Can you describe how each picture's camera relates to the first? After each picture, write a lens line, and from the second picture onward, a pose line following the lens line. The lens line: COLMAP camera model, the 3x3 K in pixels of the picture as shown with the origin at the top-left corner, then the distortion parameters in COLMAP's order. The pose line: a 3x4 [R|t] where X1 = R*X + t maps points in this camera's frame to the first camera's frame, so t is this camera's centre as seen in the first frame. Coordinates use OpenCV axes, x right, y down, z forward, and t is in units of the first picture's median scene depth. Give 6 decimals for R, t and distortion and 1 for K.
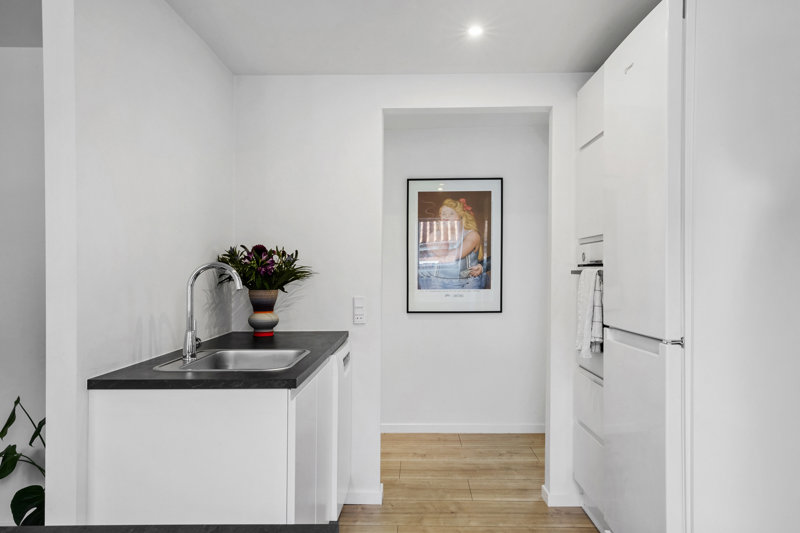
lens RADIAL K [[618.0, 0, 400.9], [0, 618.0, 266.1], [0, 0, 1]] dist [0.014500, 0.005259]
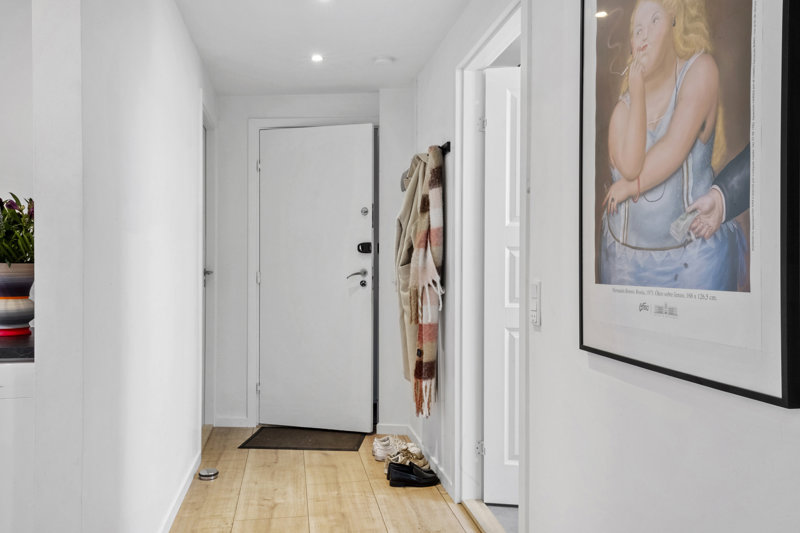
lens RADIAL K [[619.8, 0, 400.3], [0, 619.8, 265.0], [0, 0, 1]] dist [0.000910, 0.000190]
pose [[0.202158, 0.004860, -0.979341, 0.339331], [0.005575, 0.999966, 0.006113, 0.025135], [0.979337, -0.006695, 0.202124, 0.829970]]
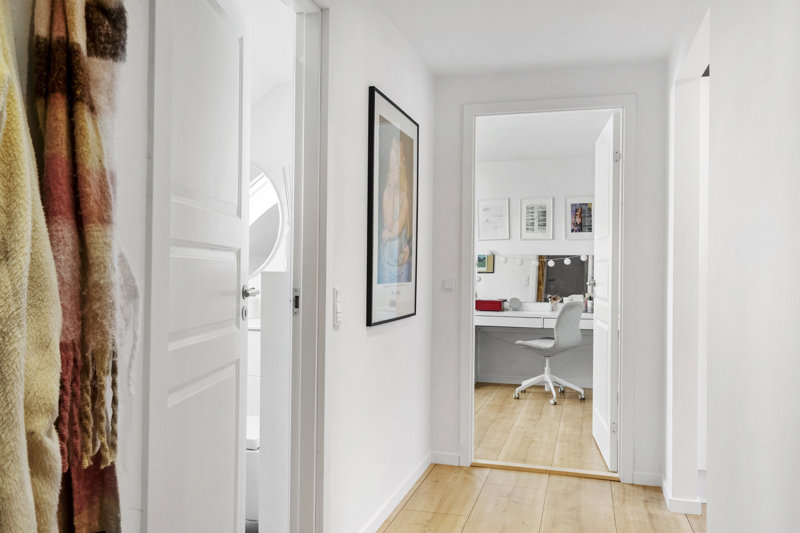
lens RADIAL K [[618.0, 0, 402.6], [0, 618.0, 272.8], [0, 0, 1]] dist [0.014500, 0.005259]
pose [[0.260637, 0.005930, 0.965419, -0.524122], [-0.008927, 0.999953, -0.003732, 0.029625], [-0.965396, -0.007645, 0.260677, 0.829619]]
